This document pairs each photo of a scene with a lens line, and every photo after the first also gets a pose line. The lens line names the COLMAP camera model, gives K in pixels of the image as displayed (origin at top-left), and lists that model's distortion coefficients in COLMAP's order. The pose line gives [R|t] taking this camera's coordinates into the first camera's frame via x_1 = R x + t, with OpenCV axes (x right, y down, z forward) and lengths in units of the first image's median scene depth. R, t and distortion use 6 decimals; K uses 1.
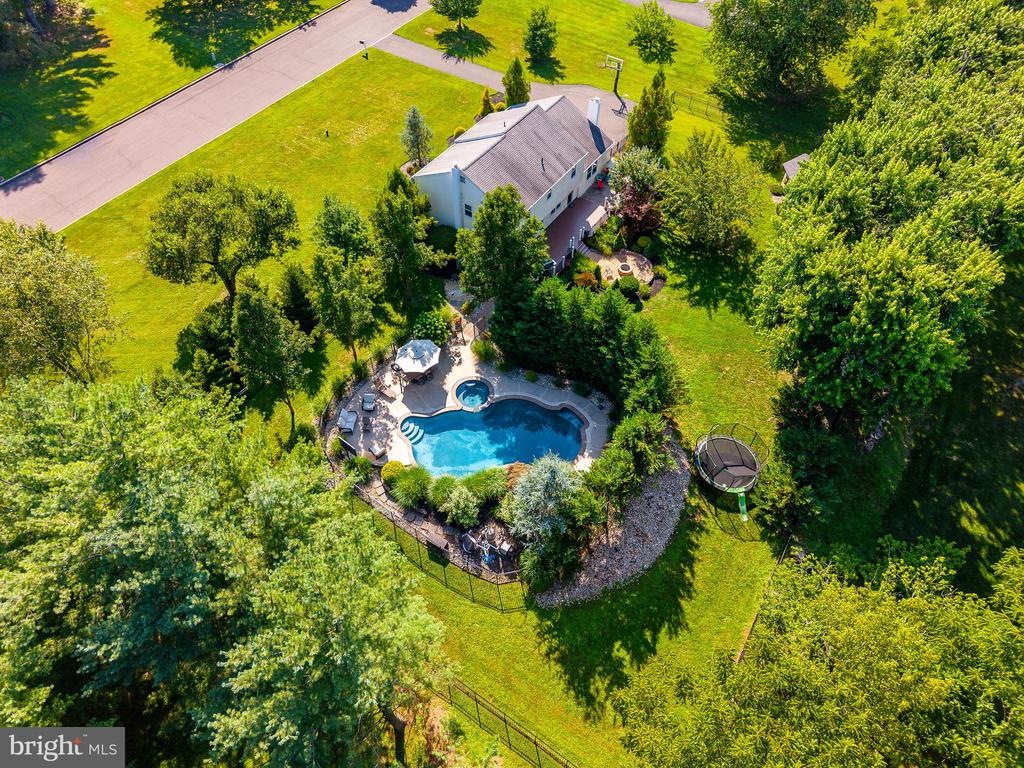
lens RADIAL K [[676.0, 0, 509.6], [0, 676.0, 383.7], [0, 0, 1]] dist [0.025784, -0.004716]
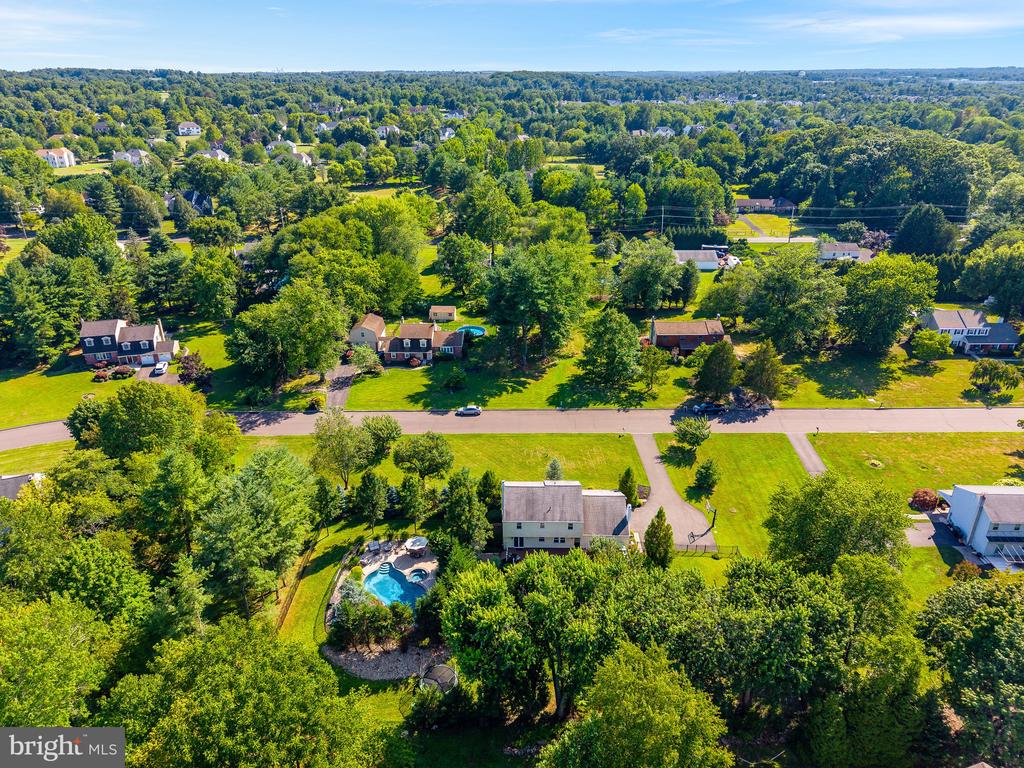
lens RADIAL K [[676.0, 0, 509.6], [0, 676.0, 383.7], [0, 0, 1]] dist [0.025784, -0.004716]
pose [[0.543409, 0.338054, -0.768392, 1.347580], [-0.653235, 0.745181, -0.134127, -0.294647], [0.527249, 0.574826, 0.625766, -0.356819]]
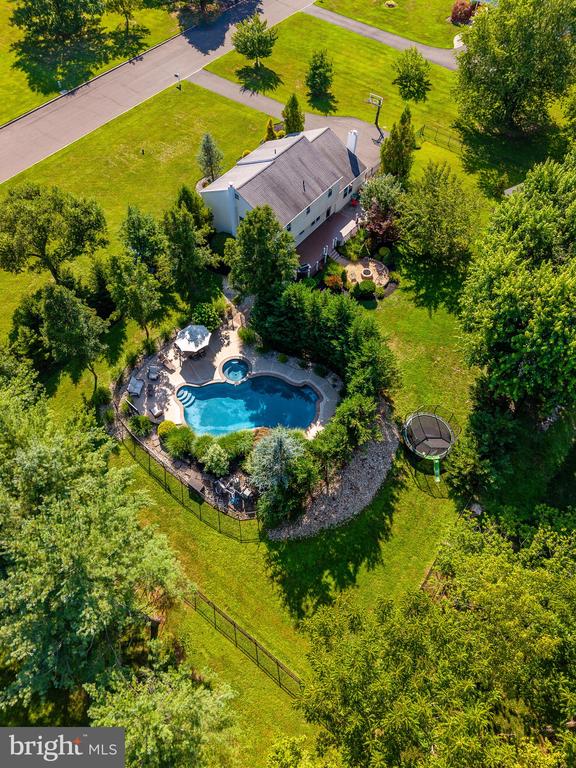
lens RADIAL K [[507.0, 0, 288.0], [0, 507.0, 384.0], [0, 0, 1]] dist [0.025784, -0.004716]
pose [[0.997962, 0.051325, -0.037917, 0.082323], [-0.048007, 0.995329, 0.083753, -0.043102], [0.042038, -0.081762, 0.995765, 0.043371]]
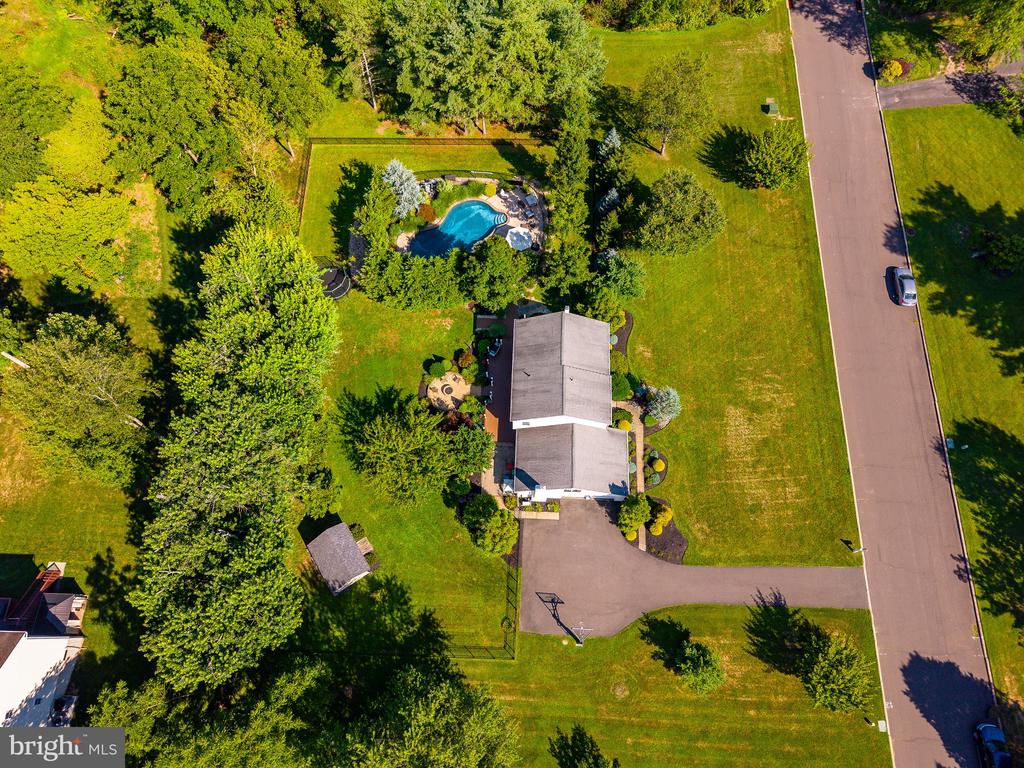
lens RADIAL K [[676.0, 0, 509.6], [0, 676.0, 383.7], [0, 0, 1]] dist [0.025784, -0.004716]
pose [[-0.852857, 0.489175, -0.182599, 0.351202], [-0.412369, -0.416506, 0.810231, -1.480225], [0.320291, 0.766310, 0.556940, 0.339853]]
